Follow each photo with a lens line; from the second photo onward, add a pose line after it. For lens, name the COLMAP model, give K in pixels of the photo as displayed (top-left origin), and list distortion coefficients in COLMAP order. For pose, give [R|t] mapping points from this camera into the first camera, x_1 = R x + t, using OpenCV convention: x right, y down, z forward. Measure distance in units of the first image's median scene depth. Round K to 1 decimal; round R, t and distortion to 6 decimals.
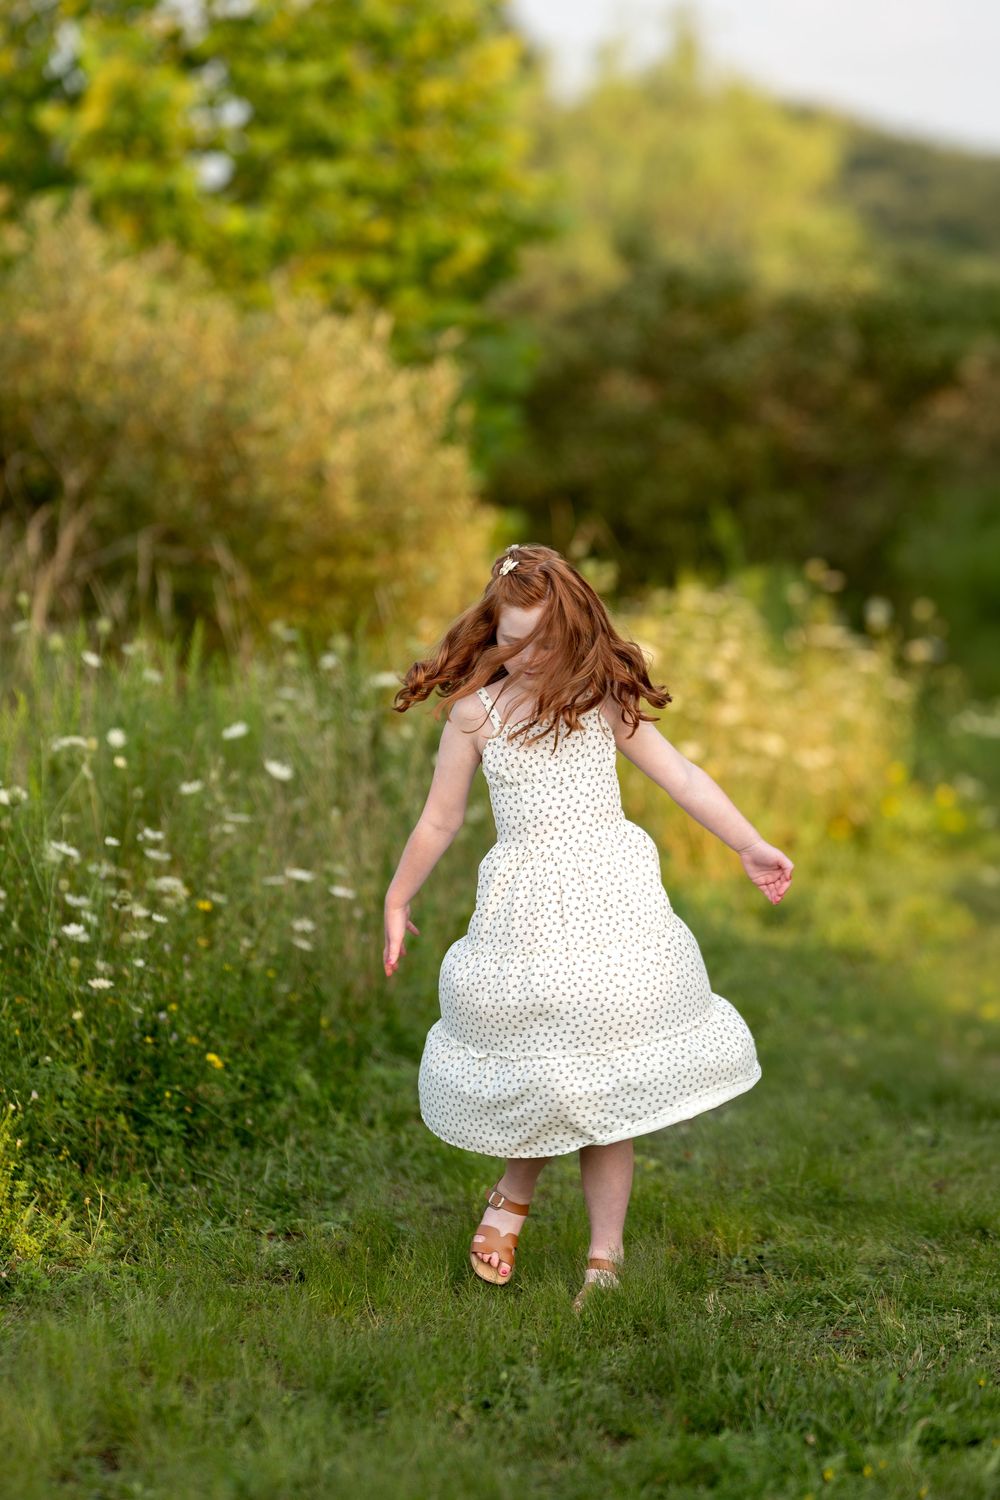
lens RADIAL K [[8438.5, 0, 502.5], [0, 8438.5, 761.8], [0, 0, 1]] dist [0.182819, 0.000000]
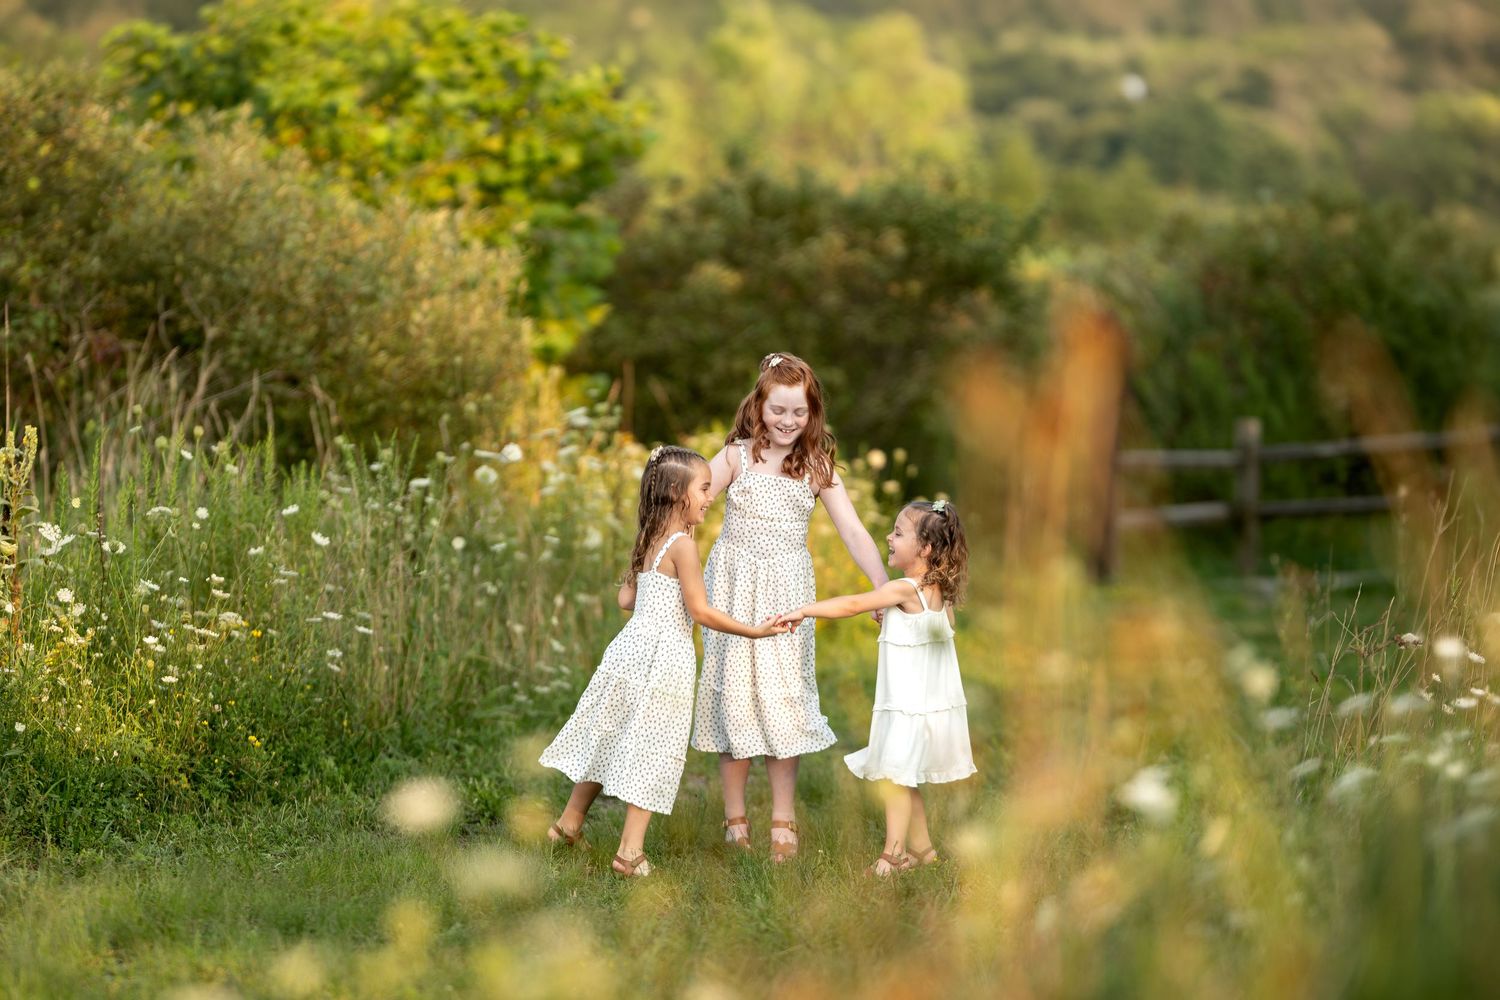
lens RADIAL K [[7938.9, 0, 753.2], [0, 7938.9, 503.0], [0, 0, 1]] dist [0.122285, 0.000000]
pose [[0.999725, 0.023232, 0.003231, 0.039009], [-0.023174, 0.999586, -0.017037, 0.015386], [-0.003625, 0.016958, 0.999850, -0.277196]]
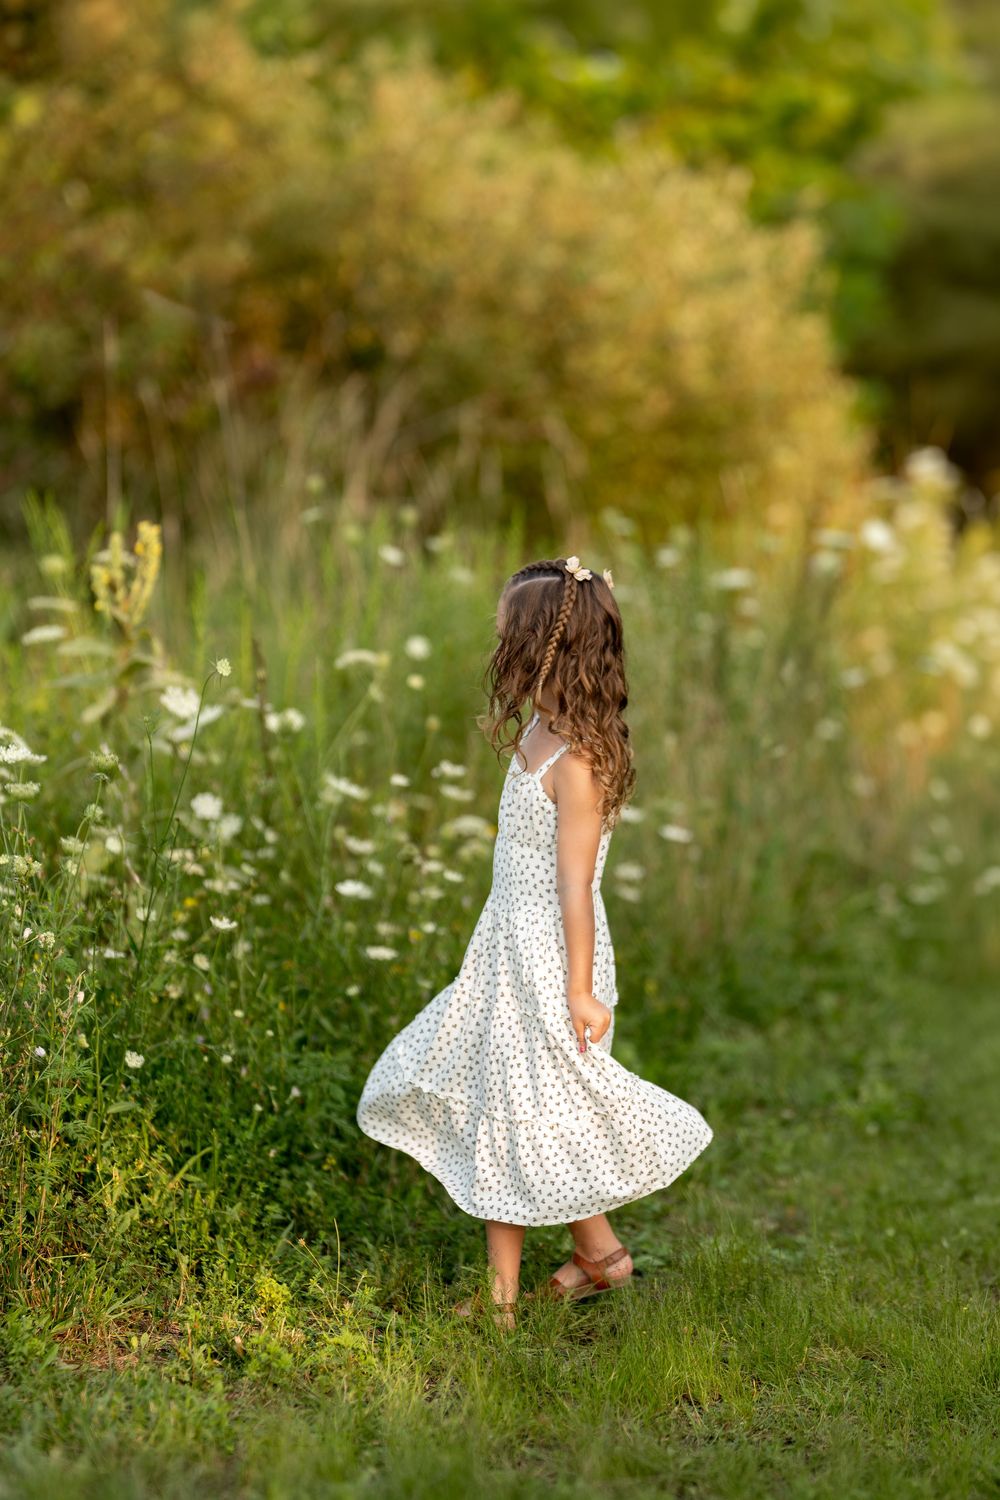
lens RADIAL K [[7938.9, 0, 499.1], [0, 7938.9, 740.1], [0, 0, 1]] dist [0.122285, 0.000000]
pose [[0.998863, 0.019894, -0.043314, -0.002096], [-0.019178, 0.999674, 0.016867, -0.007360], [0.043635, -0.016017, 0.998919, 0.192981]]
